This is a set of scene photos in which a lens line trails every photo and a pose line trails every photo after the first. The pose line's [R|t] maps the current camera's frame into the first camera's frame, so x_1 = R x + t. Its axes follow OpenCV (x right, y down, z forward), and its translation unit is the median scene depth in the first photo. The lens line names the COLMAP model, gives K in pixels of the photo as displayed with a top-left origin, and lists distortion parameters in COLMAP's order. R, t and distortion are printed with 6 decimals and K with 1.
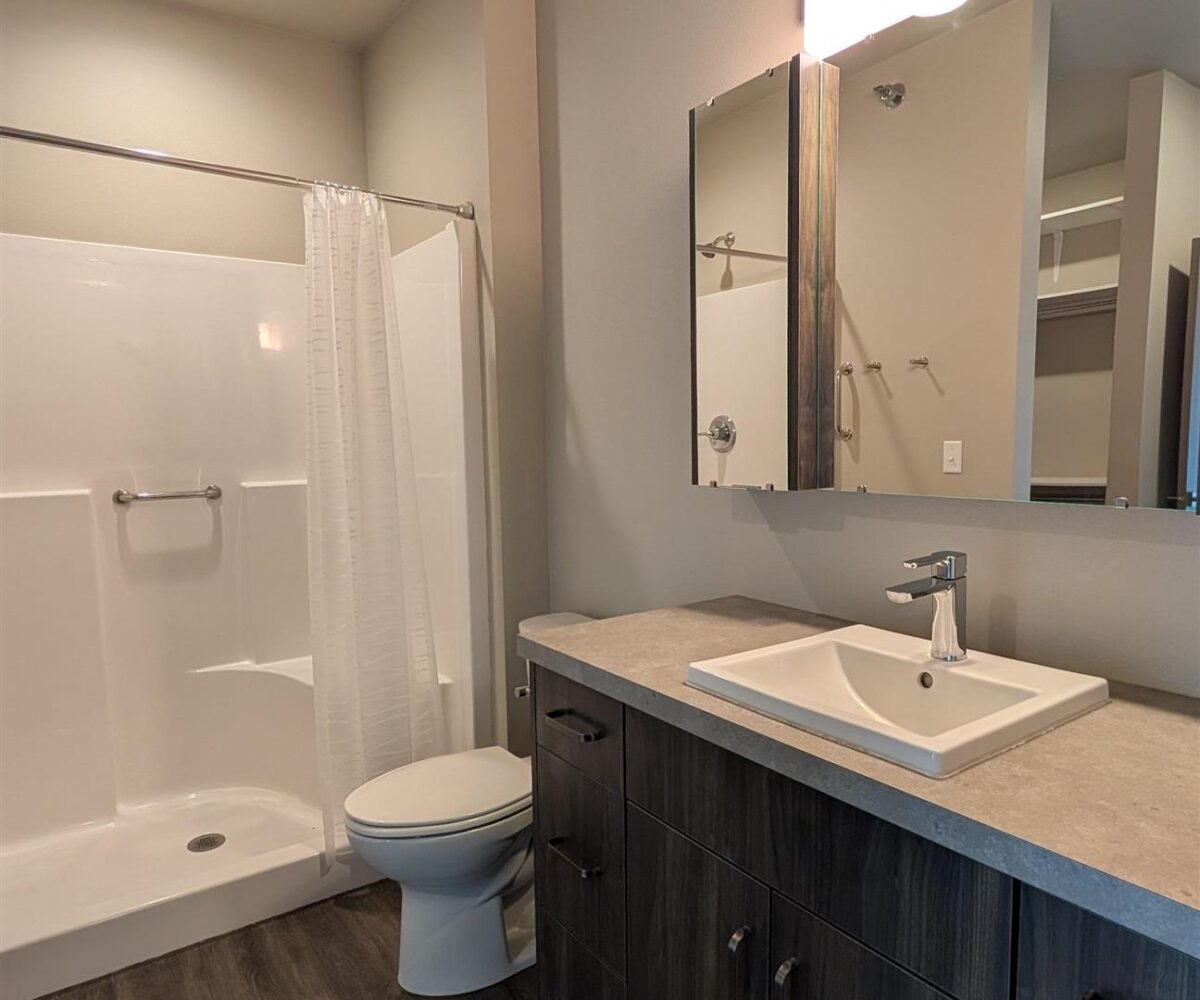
lens RADIAL K [[799.3, 0, 599.5], [0, 799.3, 503.4], [0, 0, 1]] dist [-0.002563, -0.000605]
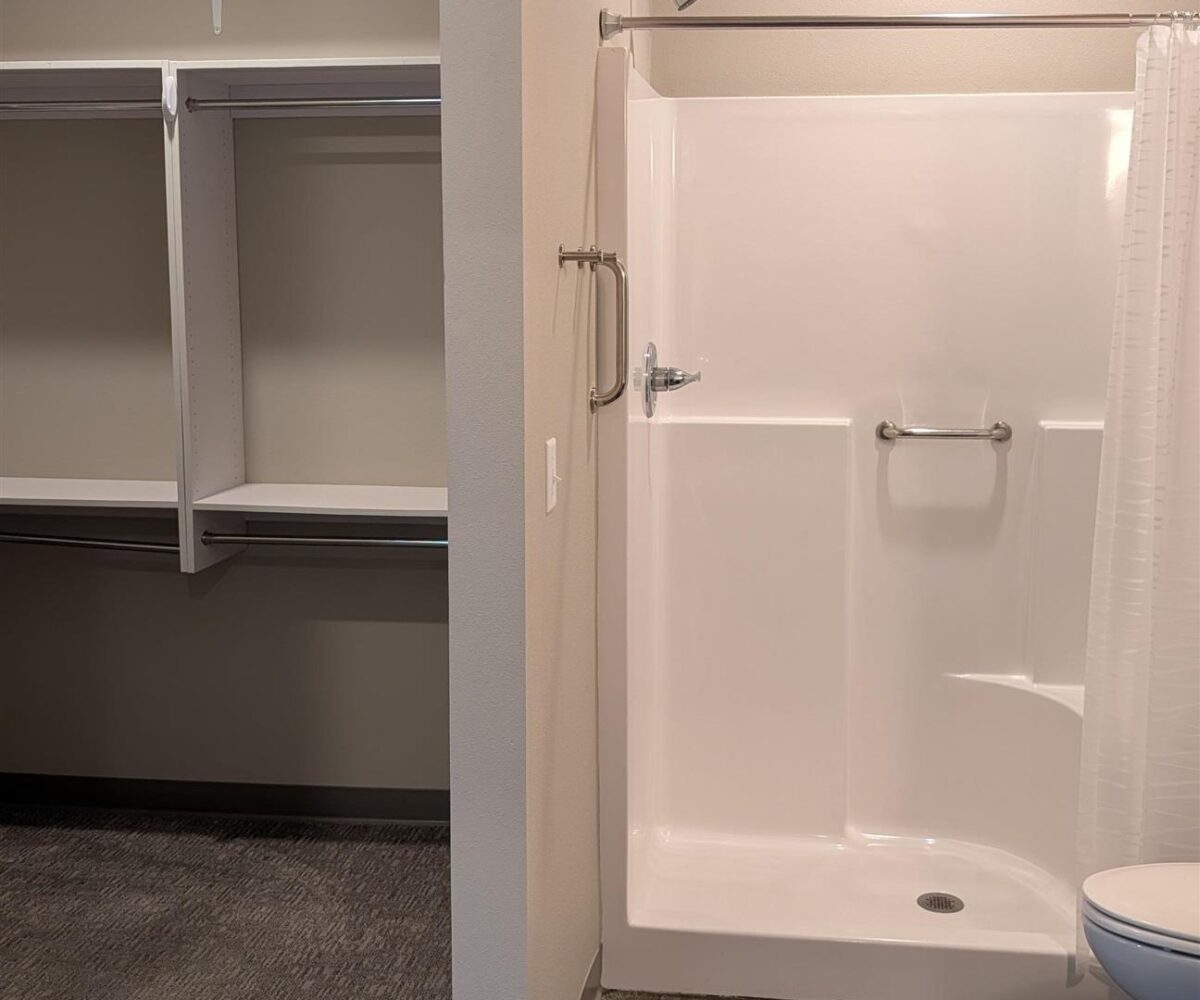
lens RADIAL K [[1545.2, 0, 600.0], [0, 1545.2, 500.0], [0, 0, 1]] dist [0.146121, -0.401166]
pose [[0.726467, 0.118408, -0.676923, 0.349794], [-0.074835, 0.992817, 0.093353, -0.098700], [0.683114, -0.017161, 0.730110, -0.440680]]
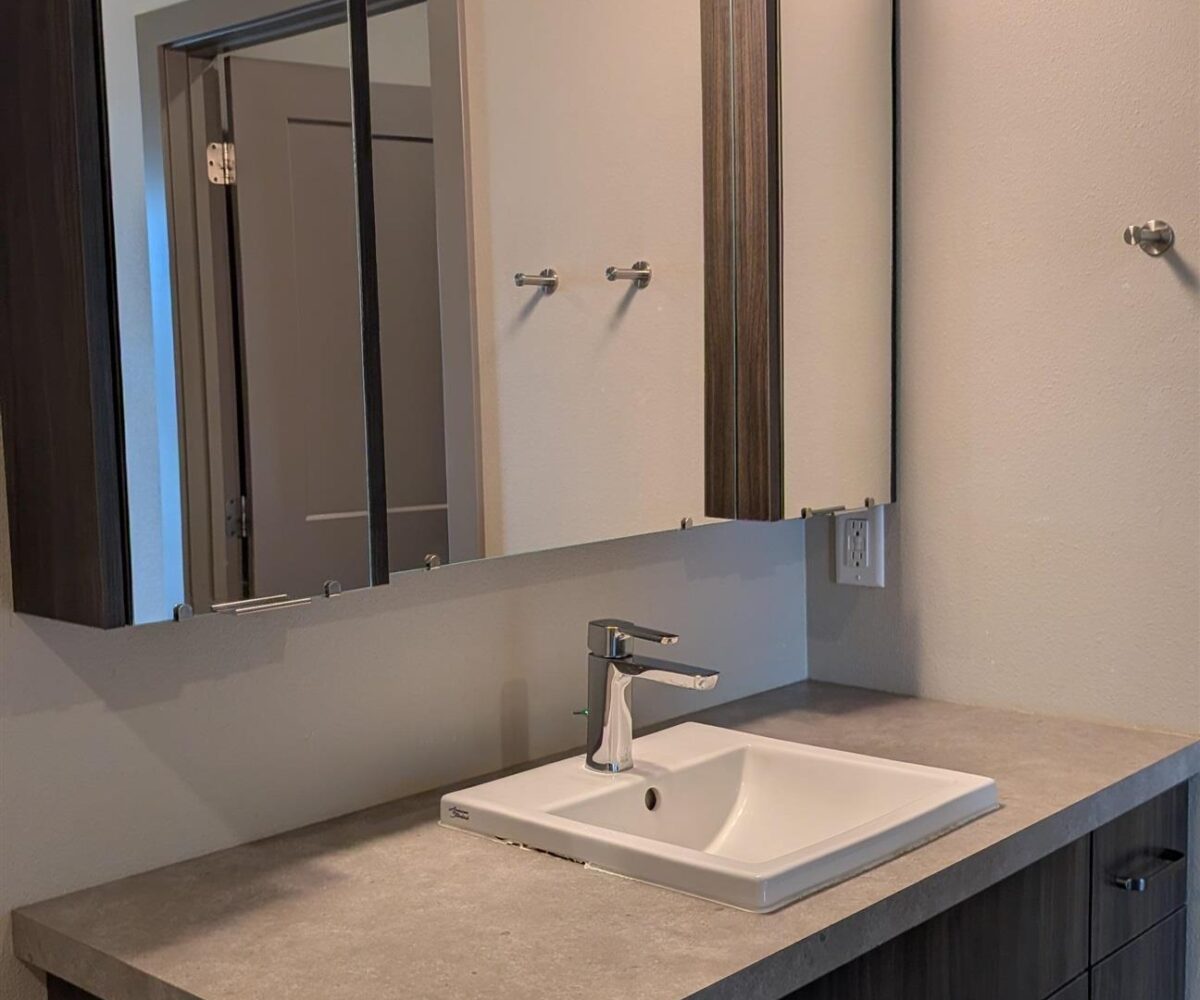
lens RADIAL K [[1545.2, 0, 600.0], [0, 1545.2, 500.0], [0, 0, 1]] dist [0.146121, -0.401166]
pose [[-0.224497, -0.066464, 0.972206, -0.694542], [0.108582, 0.989752, 0.092737, -0.135790], [-0.968407, 0.126383, -0.214979, 0.989469]]
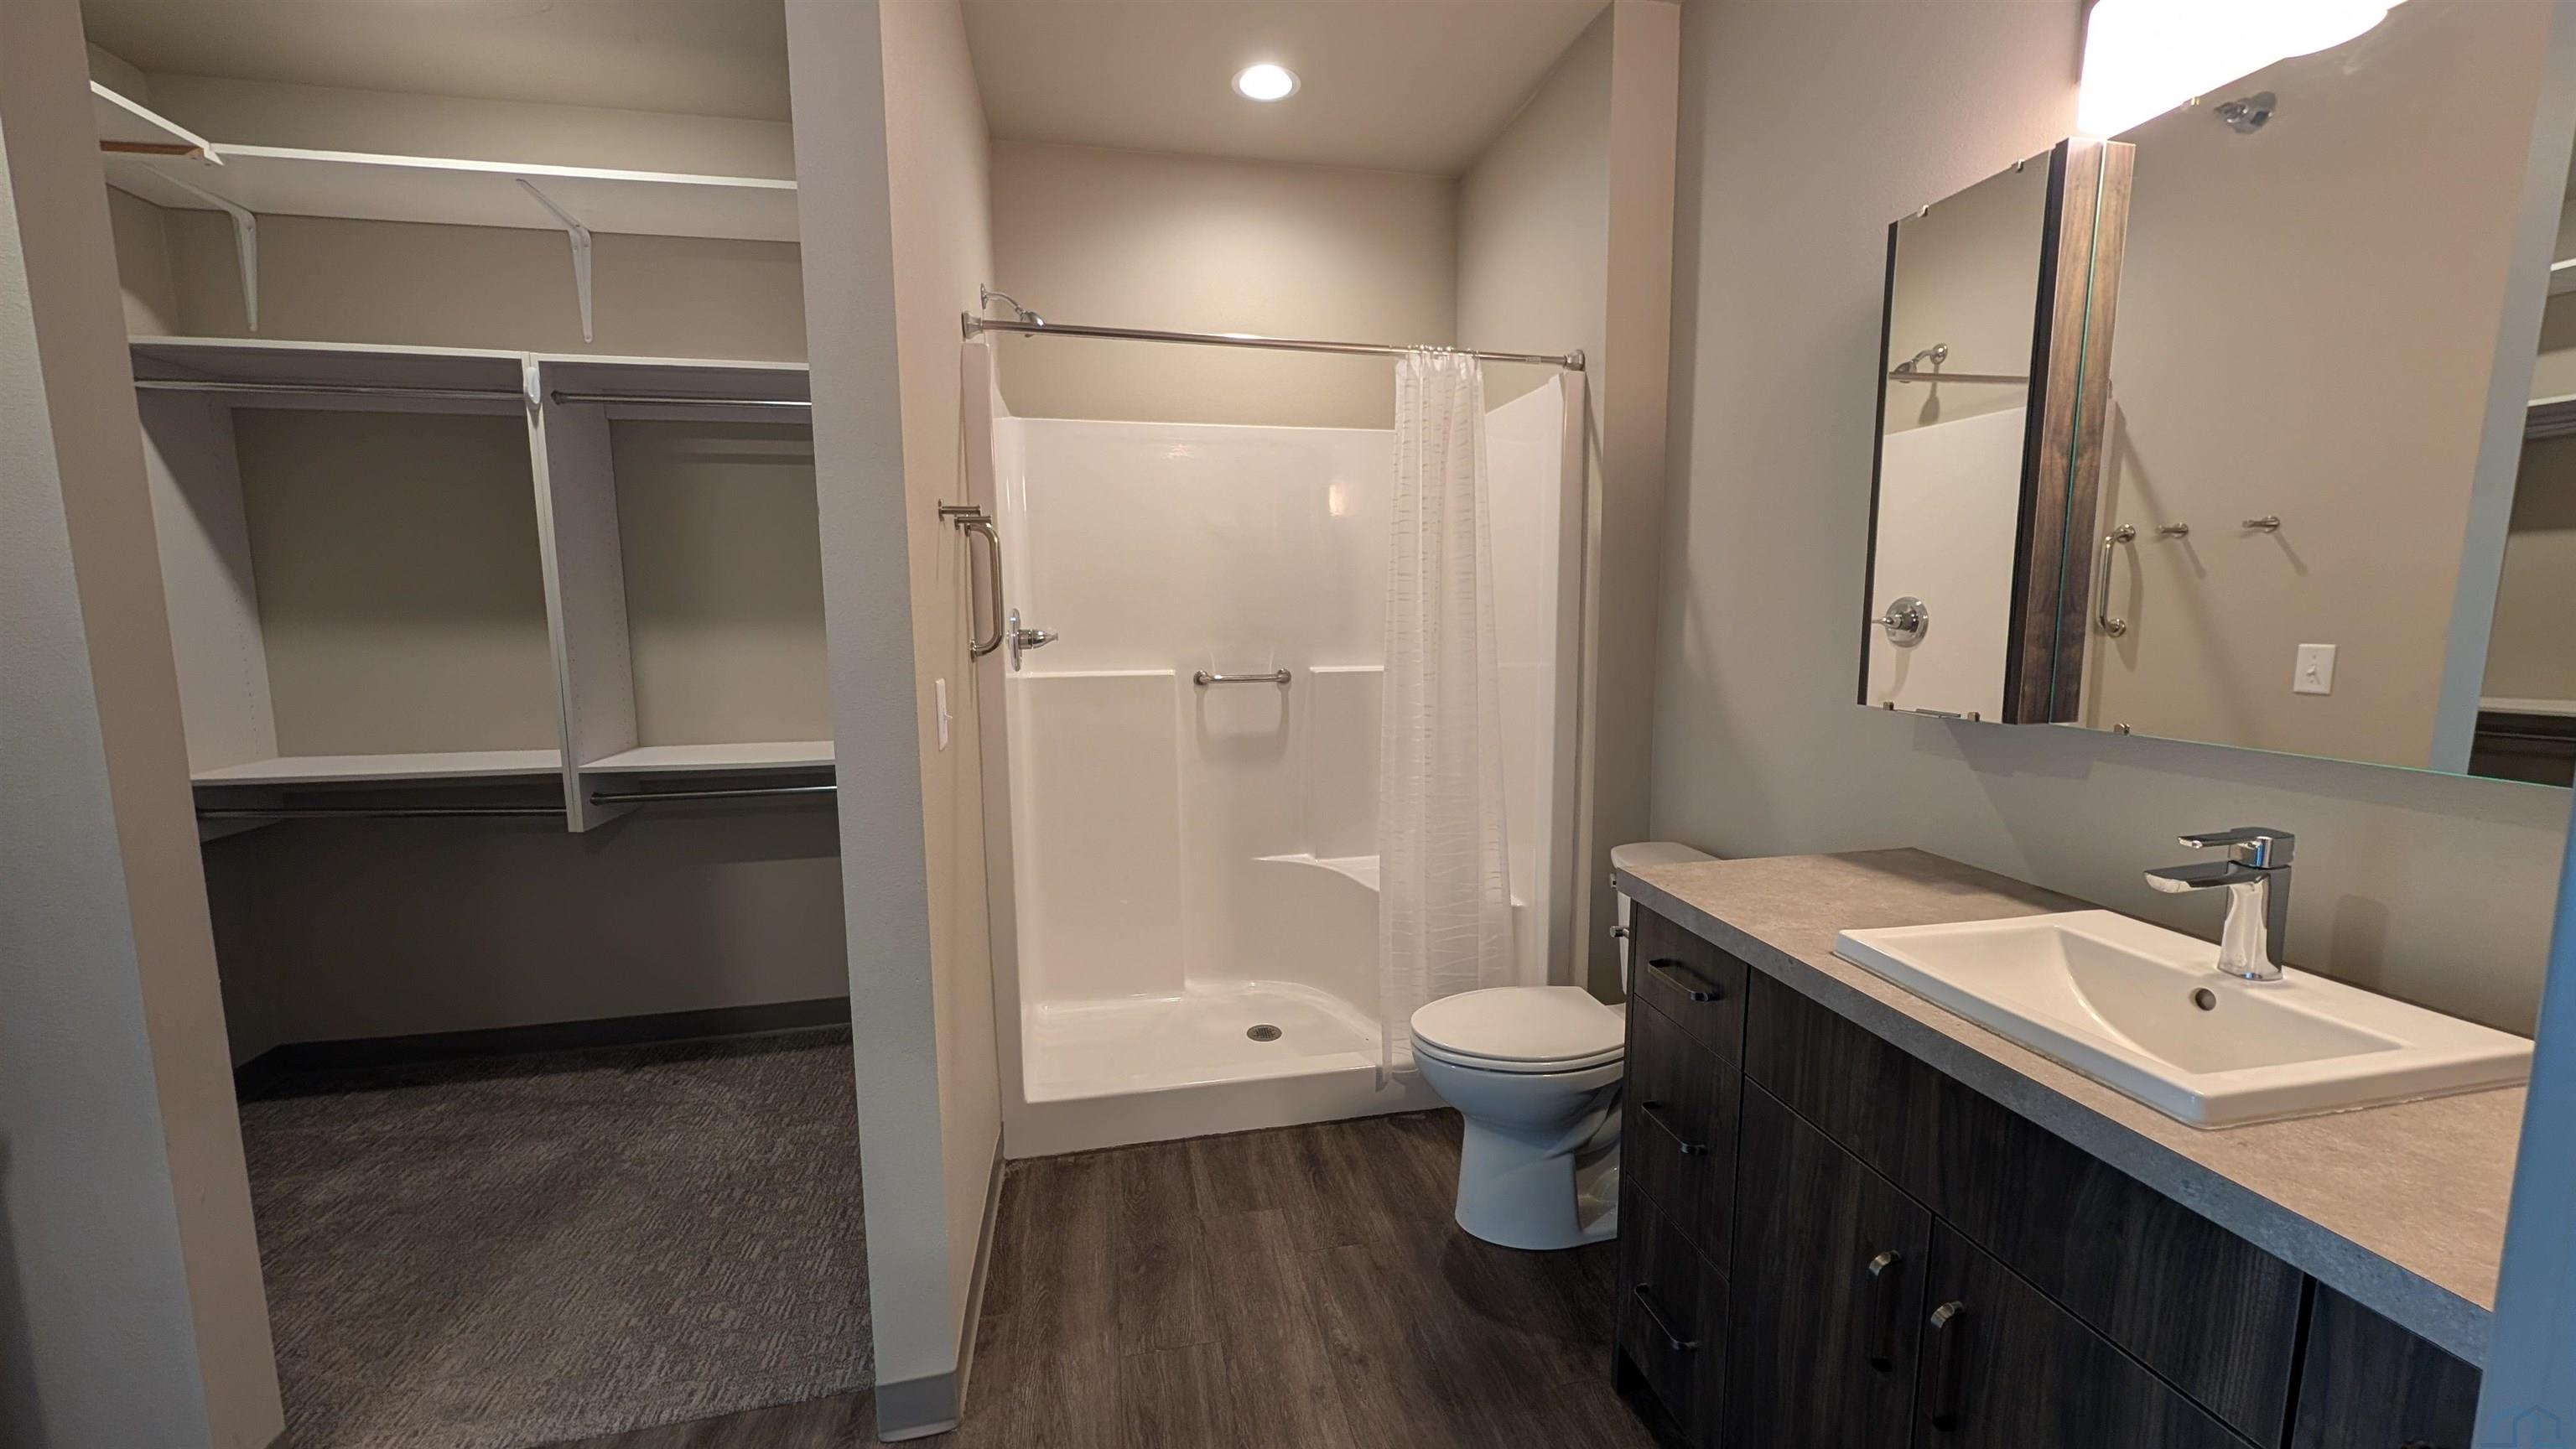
lens RADIAL K [[963.4, 0, 1292.1], [0, 963.4, 723.0], [0, 0, 1]] dist [-0.001812, 0.000388]
pose [[0.916245, 0.061358, -0.395892, -0.019716], [-0.044999, 0.997710, 0.050489, -0.029880], [0.398083, -0.028445, 0.916908, -0.105089]]
